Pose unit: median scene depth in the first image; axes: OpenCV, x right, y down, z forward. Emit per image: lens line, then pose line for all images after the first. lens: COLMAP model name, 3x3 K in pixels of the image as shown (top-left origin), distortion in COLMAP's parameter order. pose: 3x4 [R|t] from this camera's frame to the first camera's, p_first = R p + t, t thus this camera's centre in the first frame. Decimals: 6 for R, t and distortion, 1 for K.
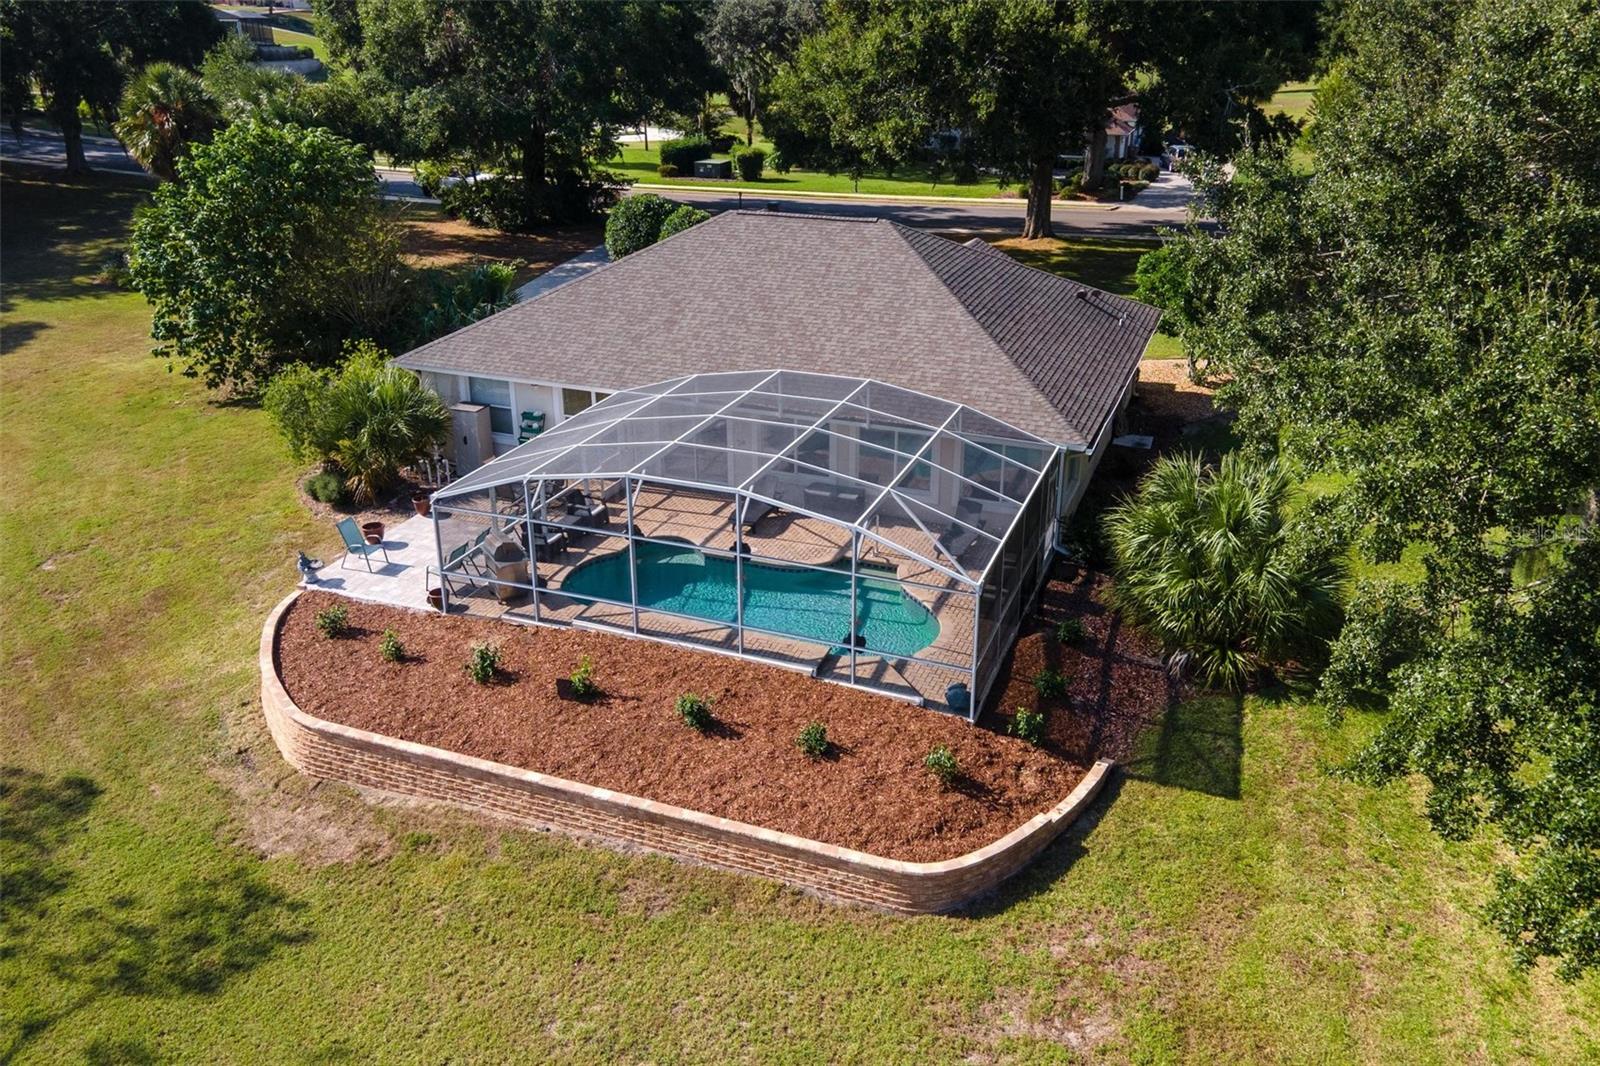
lens RADIAL K [[1197.0, 0, 812.3], [0, 1197.0, 511.1], [0, 0, 1]] dist [0.003882, 0.051951]
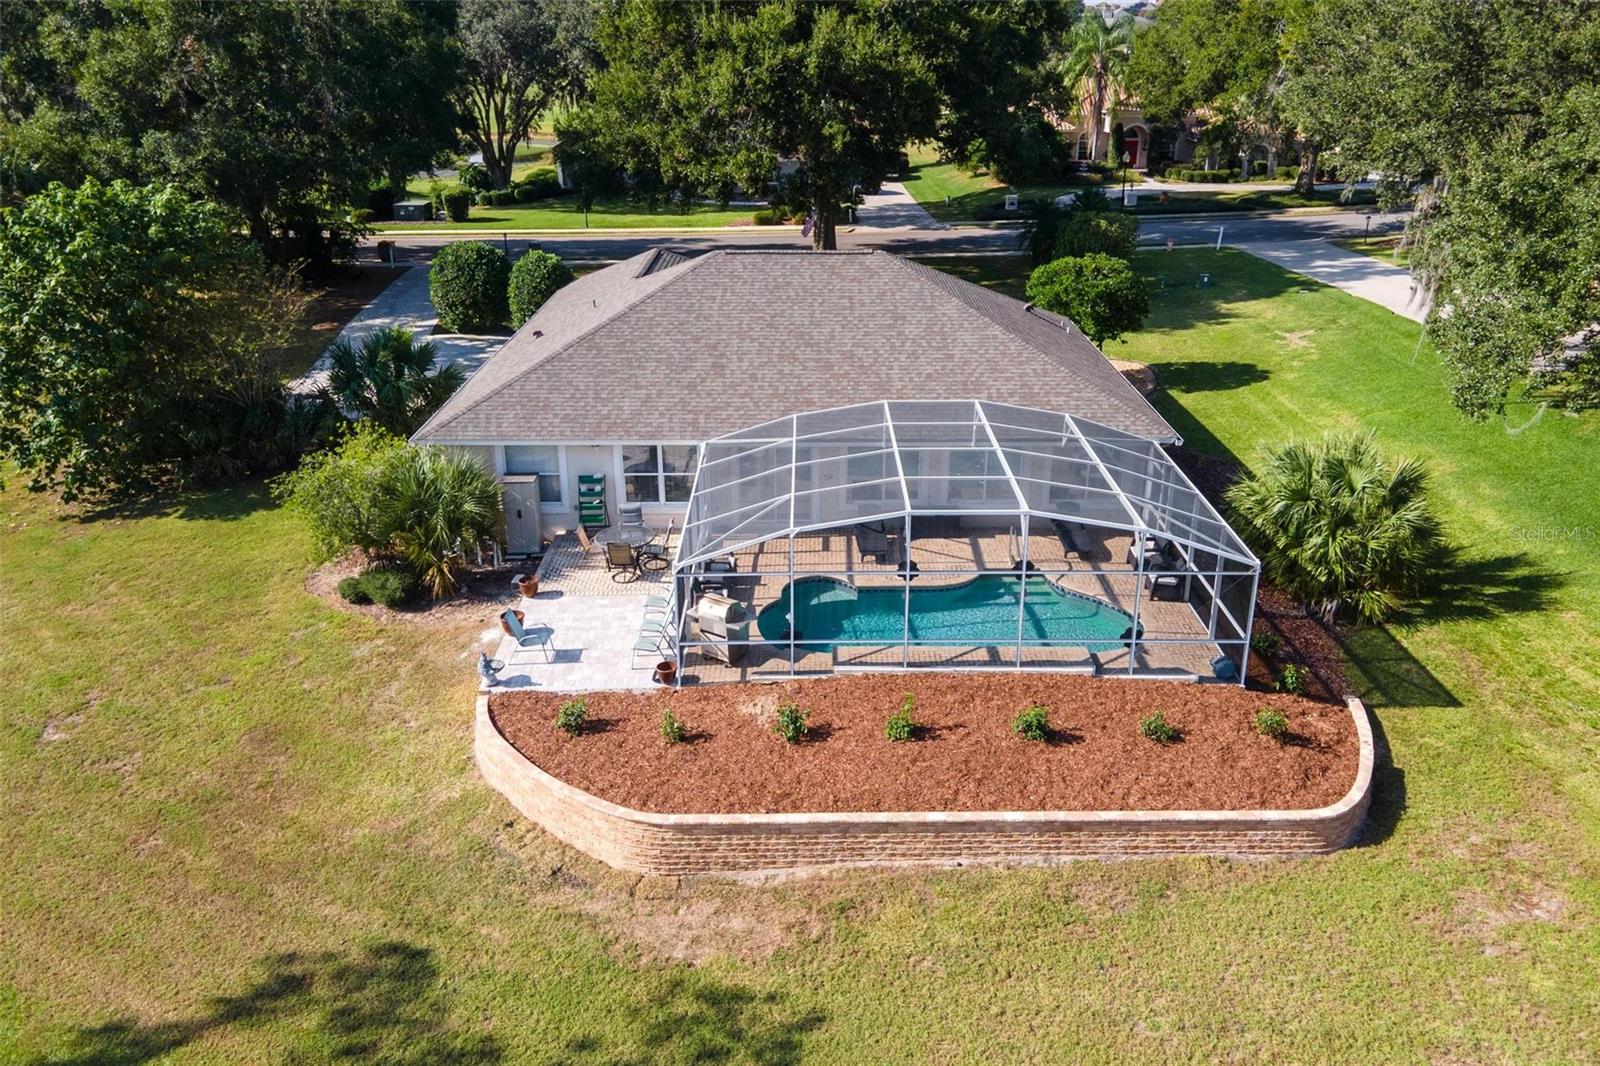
lens RADIAL K [[1192.3, 0, 823.0], [0, 1192.3, 536.9], [0, 0, 1]] dist [0.007258, 0.065126]
pose [[0.928010, -0.143452, 0.343829, -0.565729], [0.143590, 0.989316, 0.025207, -0.044955], [-0.343772, 0.025978, 0.938694, 0.074592]]
